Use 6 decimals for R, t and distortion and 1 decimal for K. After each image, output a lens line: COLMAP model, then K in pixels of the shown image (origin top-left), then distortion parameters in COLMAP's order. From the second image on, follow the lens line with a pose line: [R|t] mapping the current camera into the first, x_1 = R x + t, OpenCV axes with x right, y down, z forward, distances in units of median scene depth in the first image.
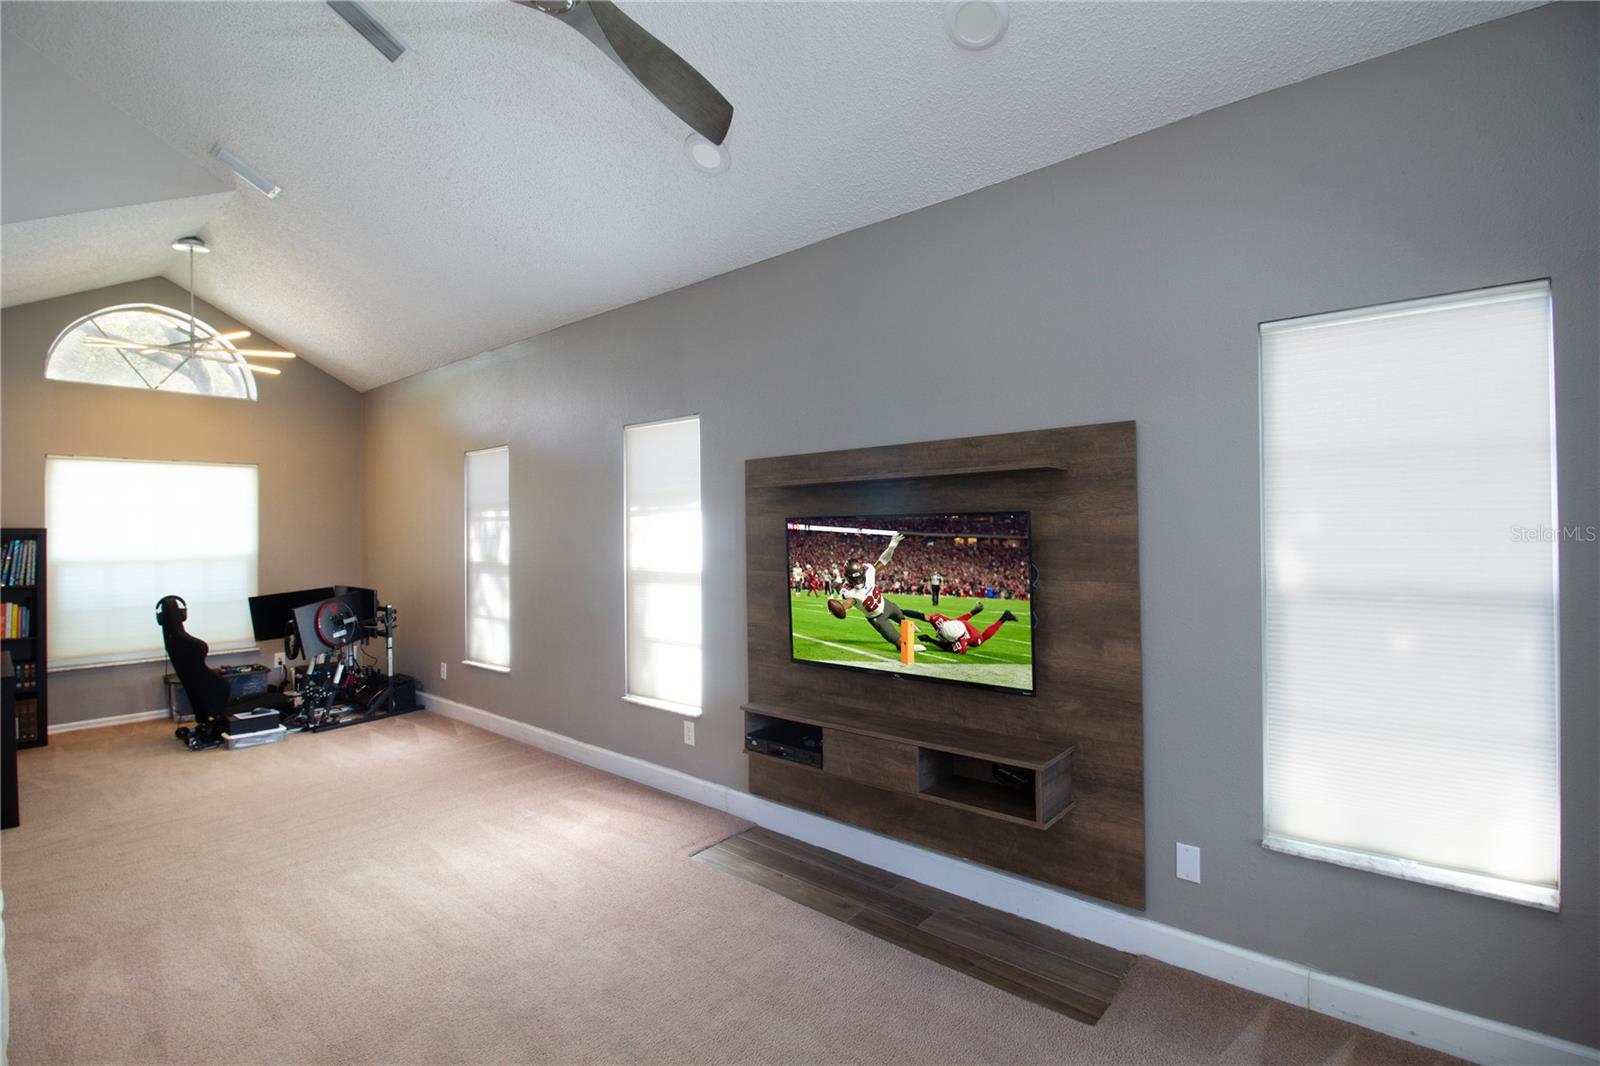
lens RADIAL K [[734.5, 0, 792.3], [0, 734.5, 523.5], [0, 0, 1]] dist [-0.018579, -0.000258]
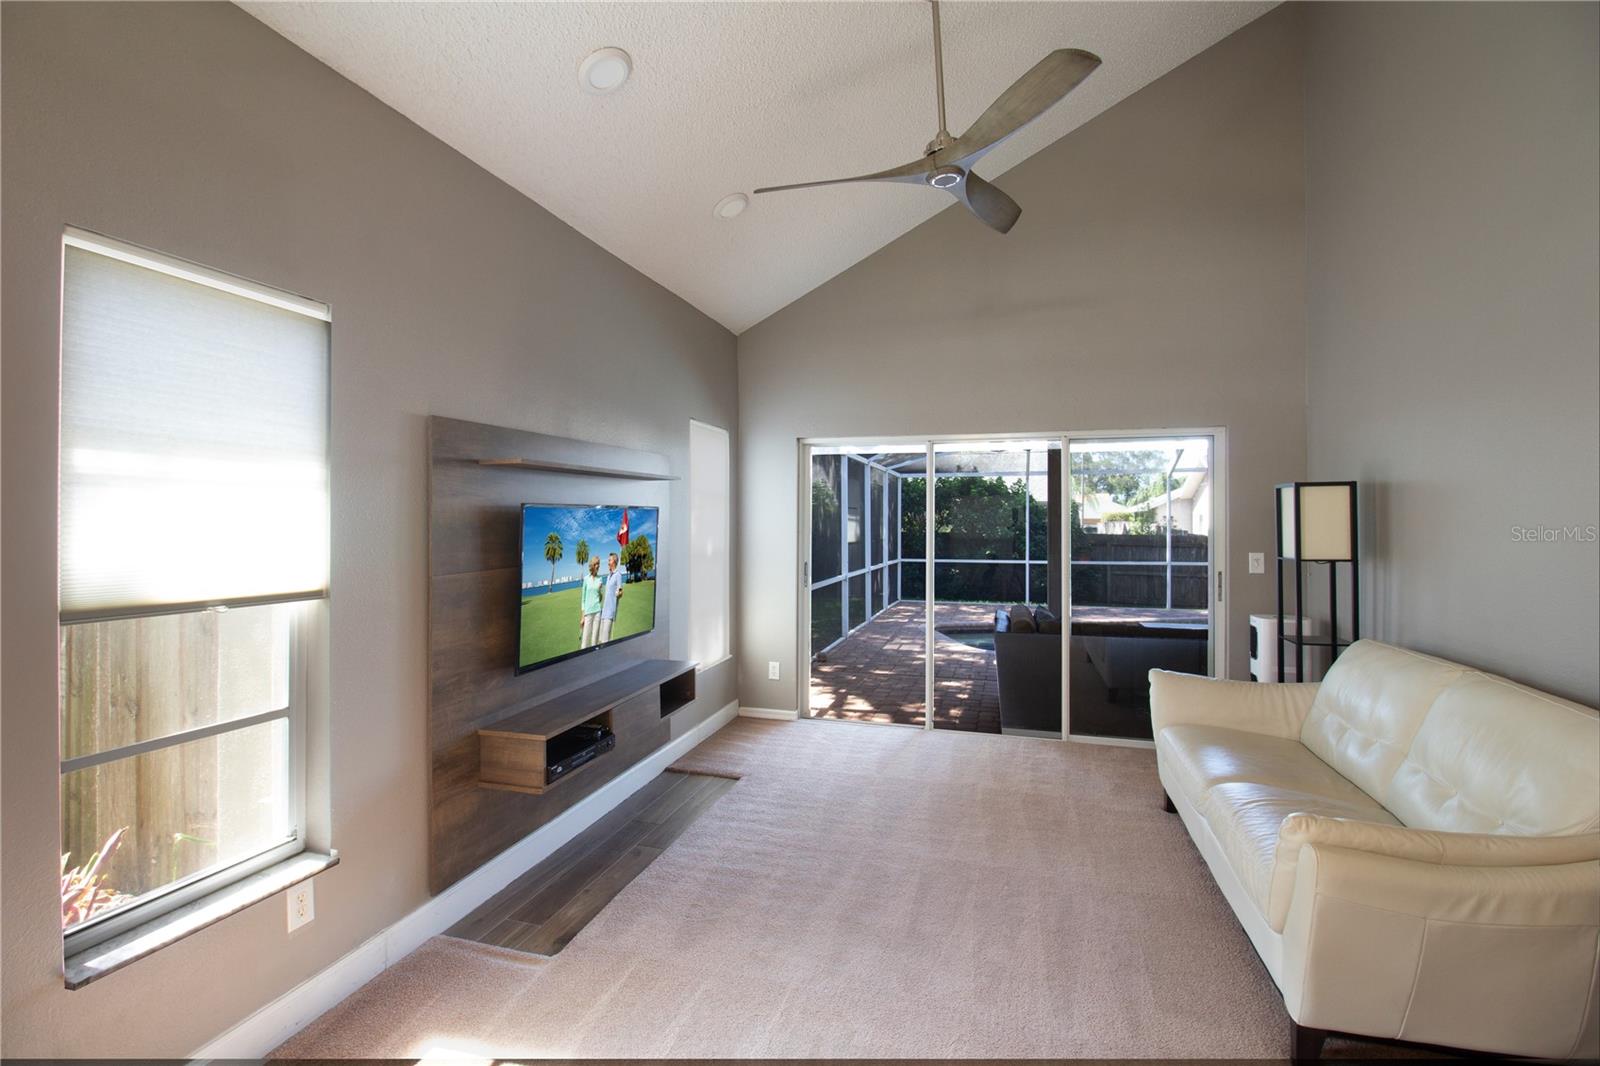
lens RADIAL K [[734.5, 0, 792.3], [0, 734.5, 523.5], [0, 0, 1]] dist [-0.018579, -0.000258]
pose [[-0.415487, 0.006024, 0.909579, -0.438700], [-0.006149, 0.999937, -0.009431, 0.010013], [-0.909578, -0.009512, -0.415424, 0.520209]]
